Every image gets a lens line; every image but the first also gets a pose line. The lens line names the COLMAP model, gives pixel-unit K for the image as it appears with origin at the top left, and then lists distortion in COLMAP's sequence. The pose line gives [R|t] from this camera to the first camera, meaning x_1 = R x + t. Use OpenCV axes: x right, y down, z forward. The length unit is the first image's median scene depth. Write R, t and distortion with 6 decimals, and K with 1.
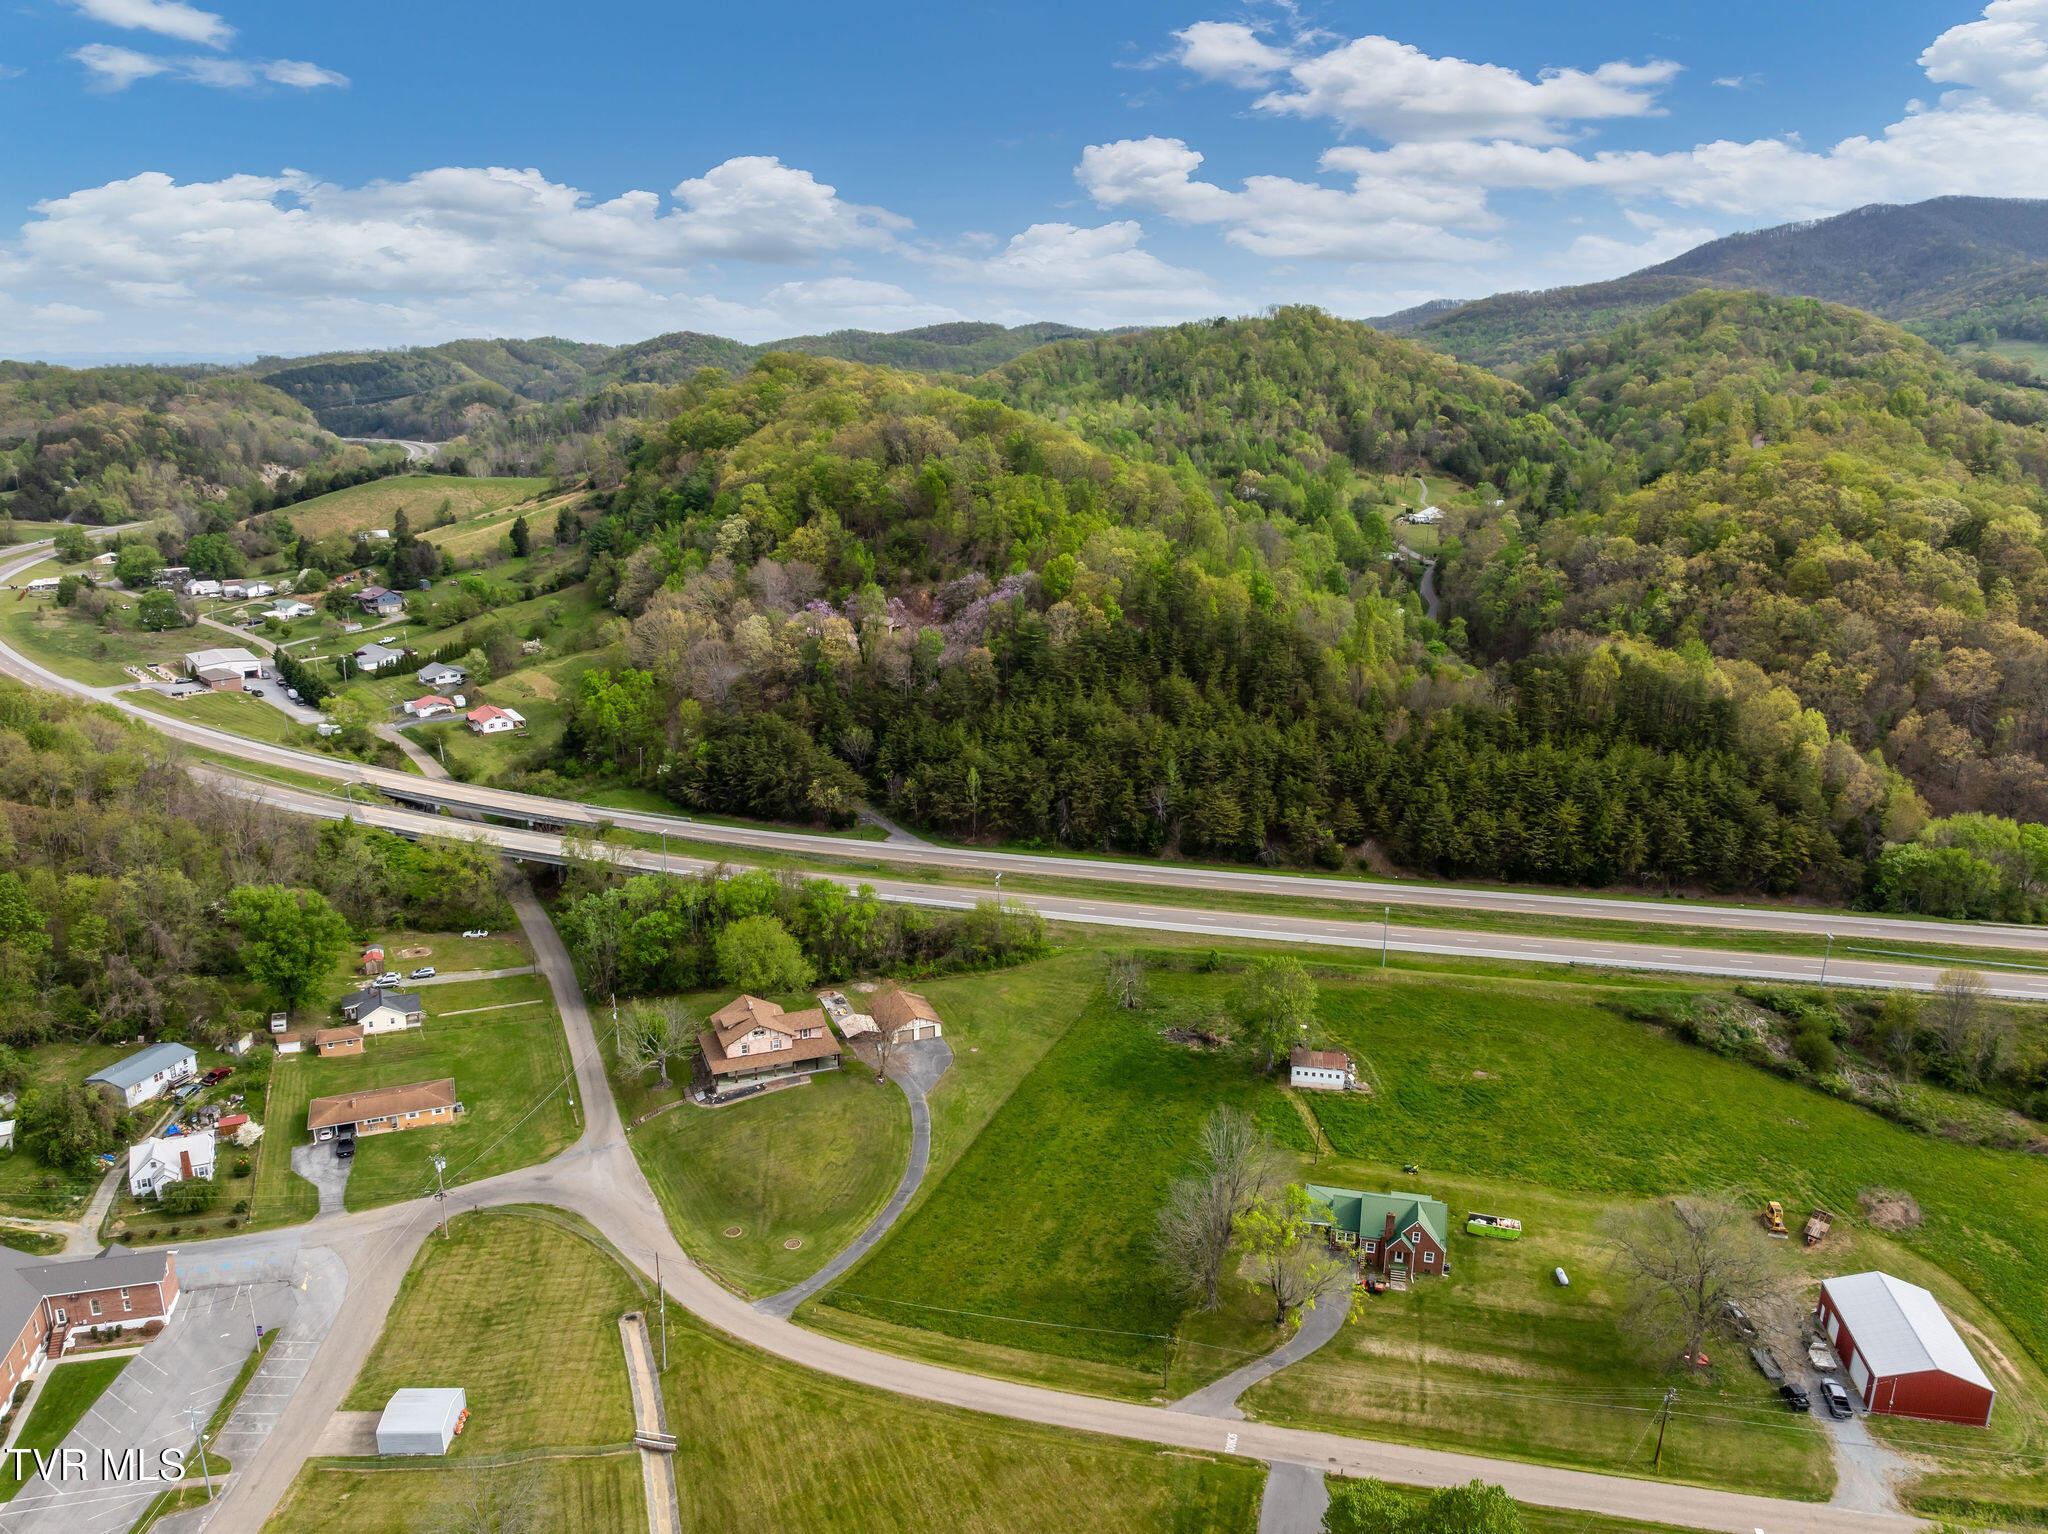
lens RADIAL K [[1447.3, 0, 1036.0], [0, 1447.3, 762.7], [0, 0, 1]] dist [-0.030543, -0.011894]
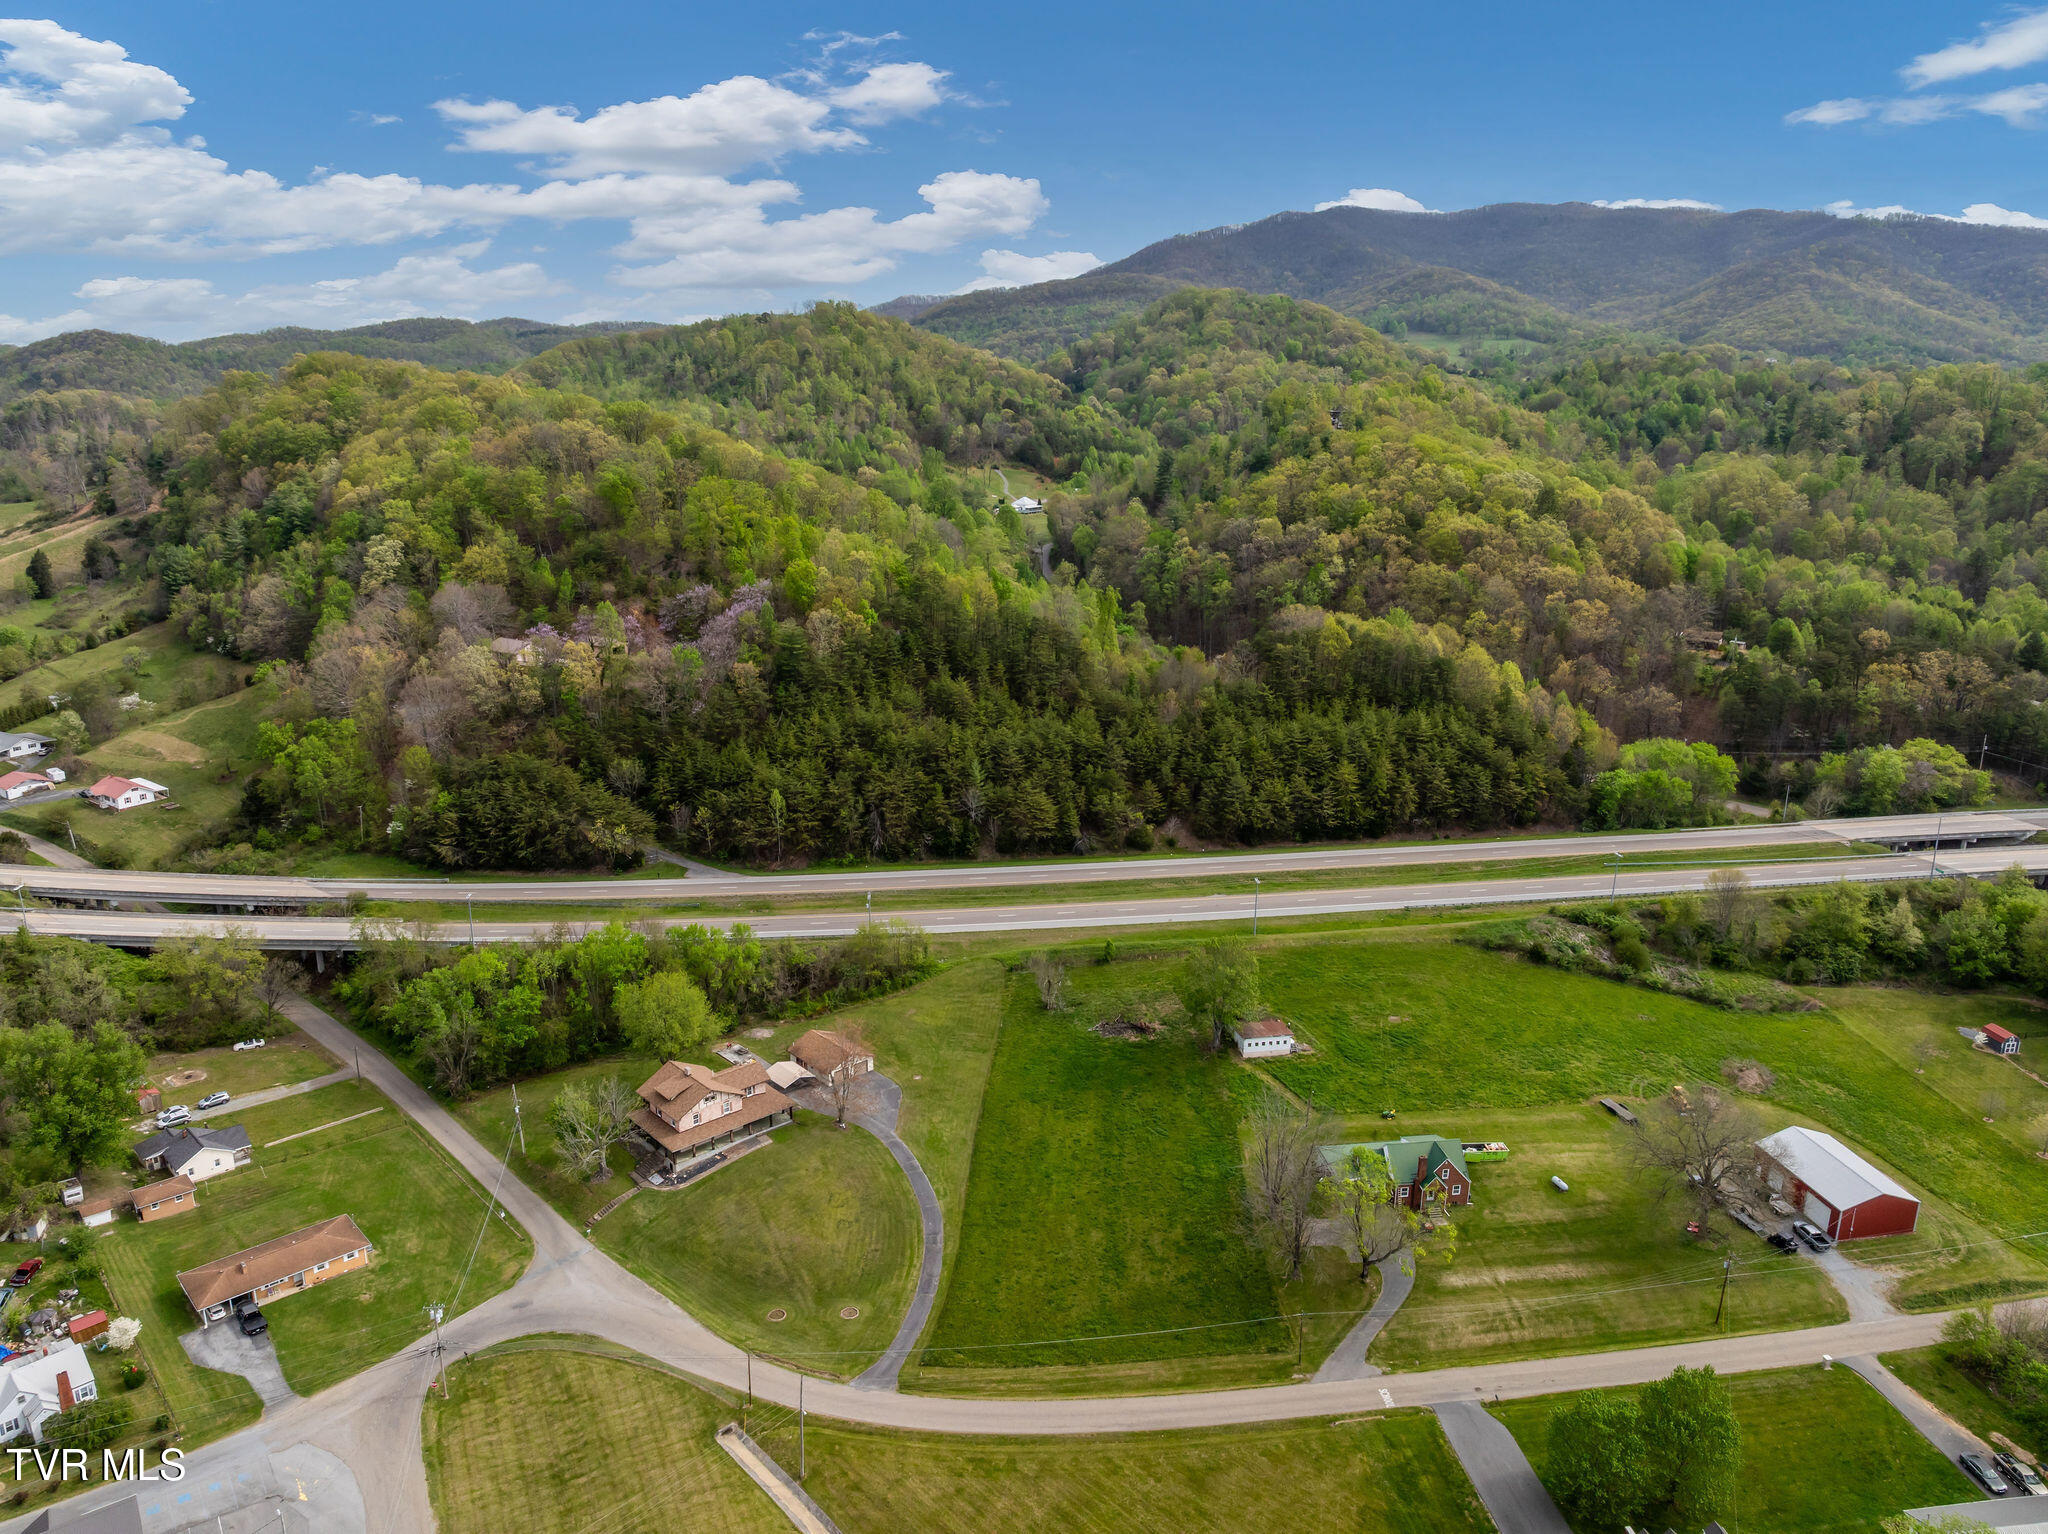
lens RADIAL K [[1447.3, 0, 1036.0], [0, 1447.3, 762.7], [0, 0, 1]] dist [-0.030543, -0.011894]
pose [[0.935252, -0.097584, 0.340265, -0.260015], [0.096488, 0.995129, 0.020185, -0.020673], [-0.340578, 0.013954, 0.940113, 0.061049]]
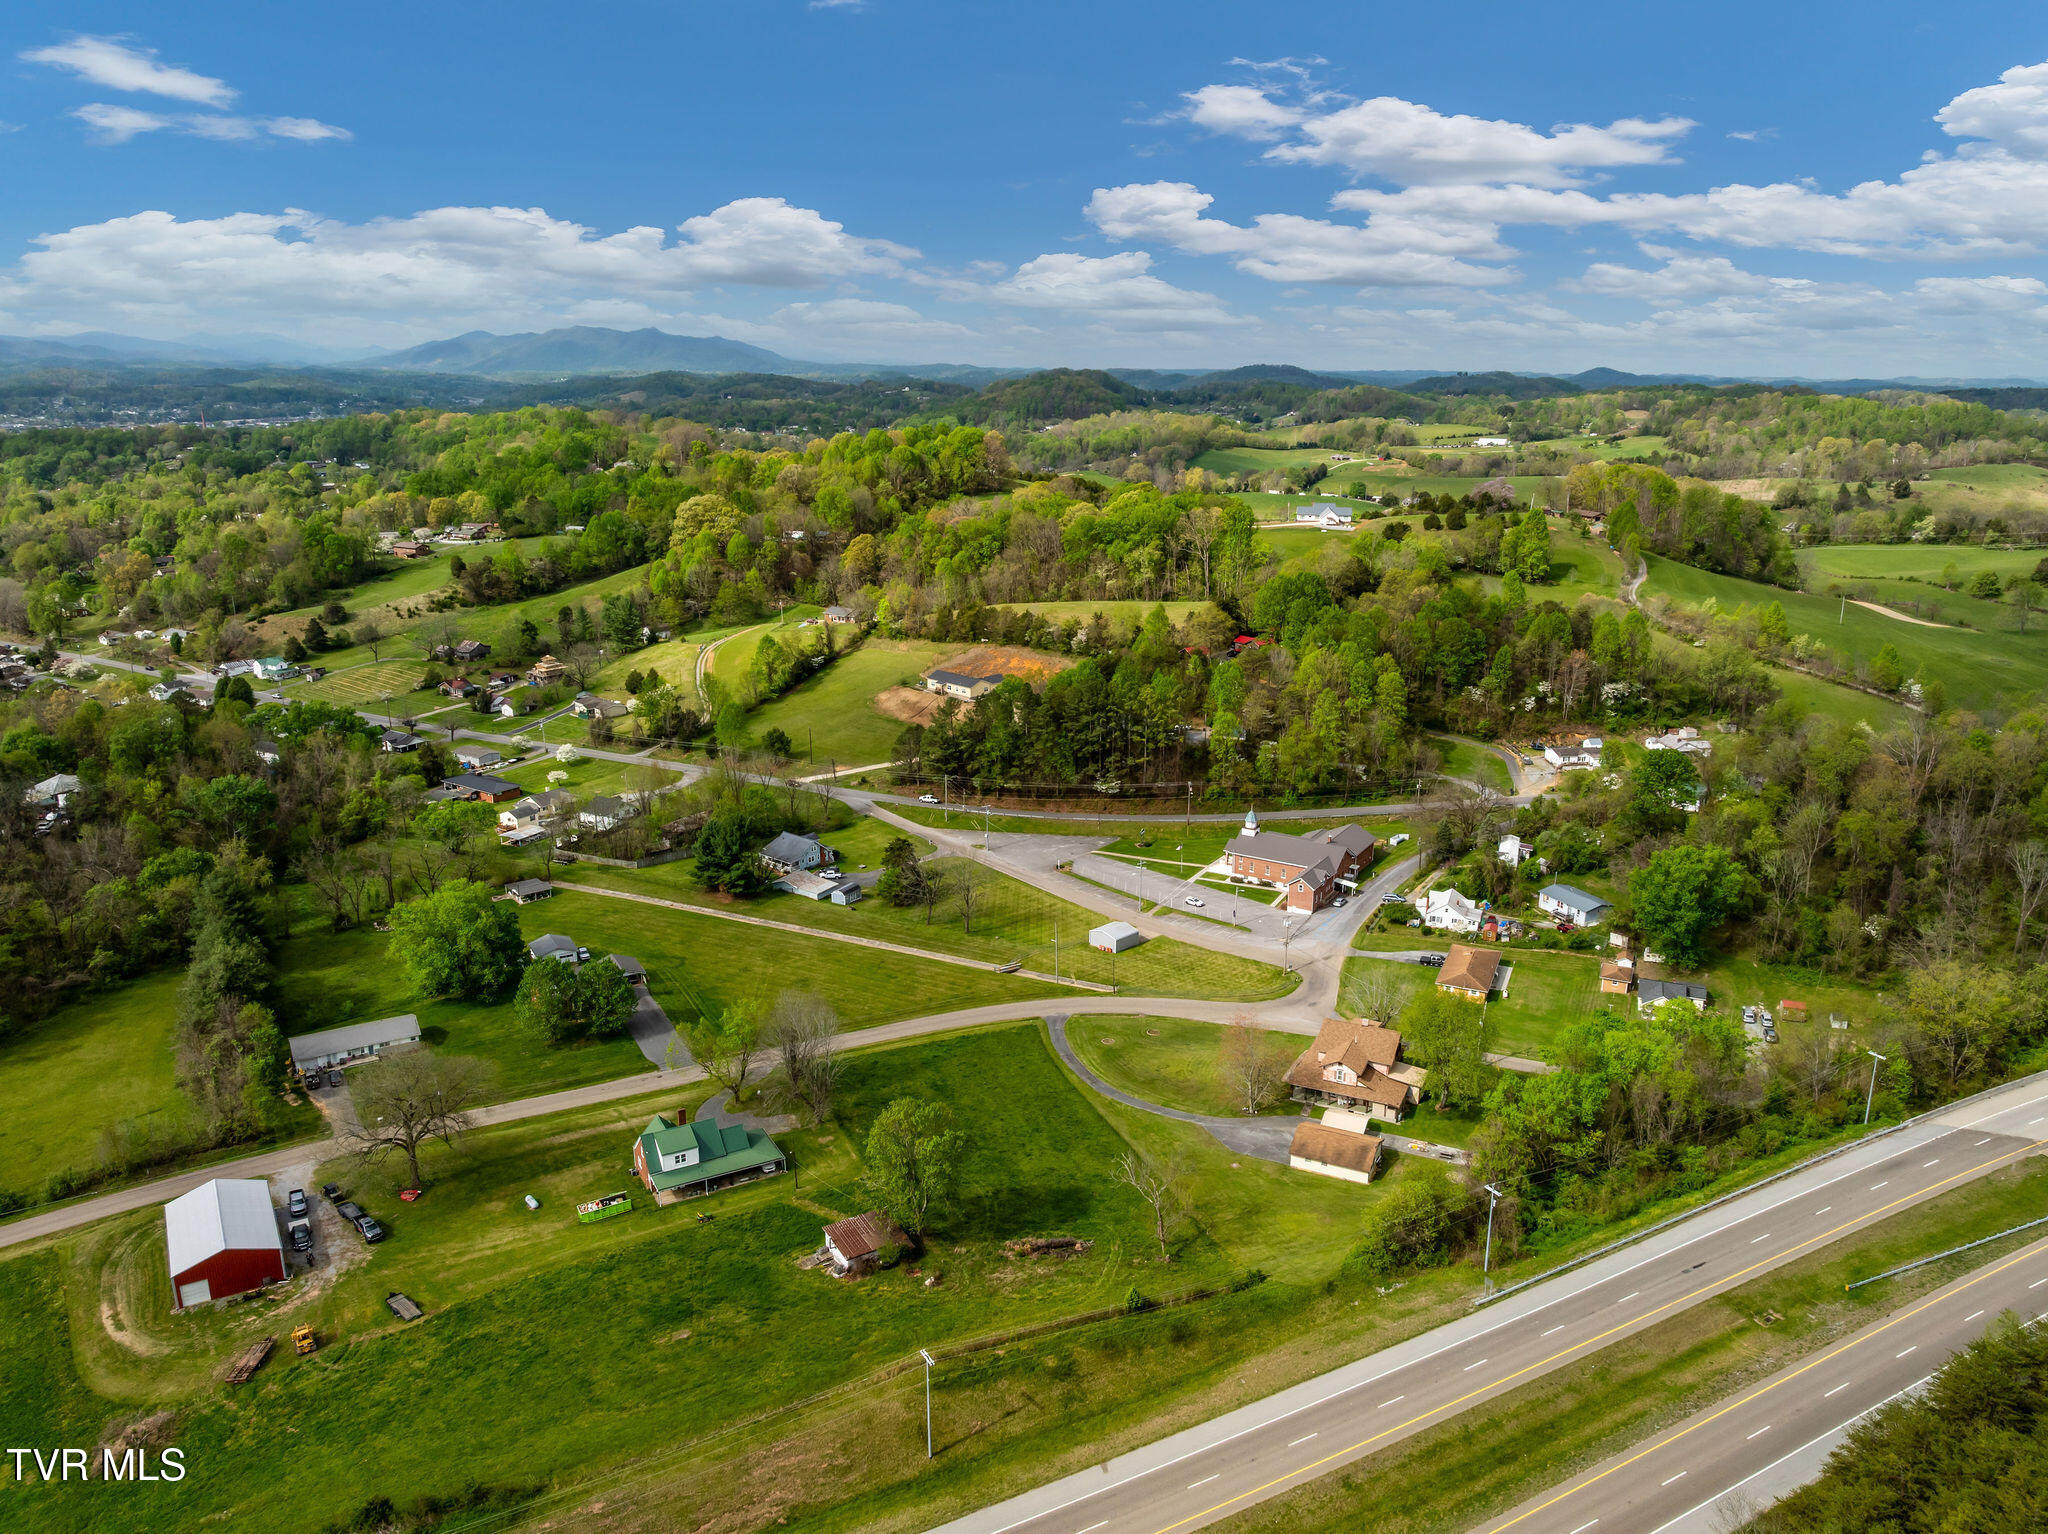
lens RADIAL K [[1441.4, 0, 1041.9], [0, 1441.4, 772.7], [0, 0, 1]] dist [-0.035410, -0.005754]
pose [[-0.730494, 0.168296, -0.661858, 0.533404], [-0.198796, 0.874785, 0.441850, -0.337938], [0.653344, 0.454344, -0.605568, 1.258692]]
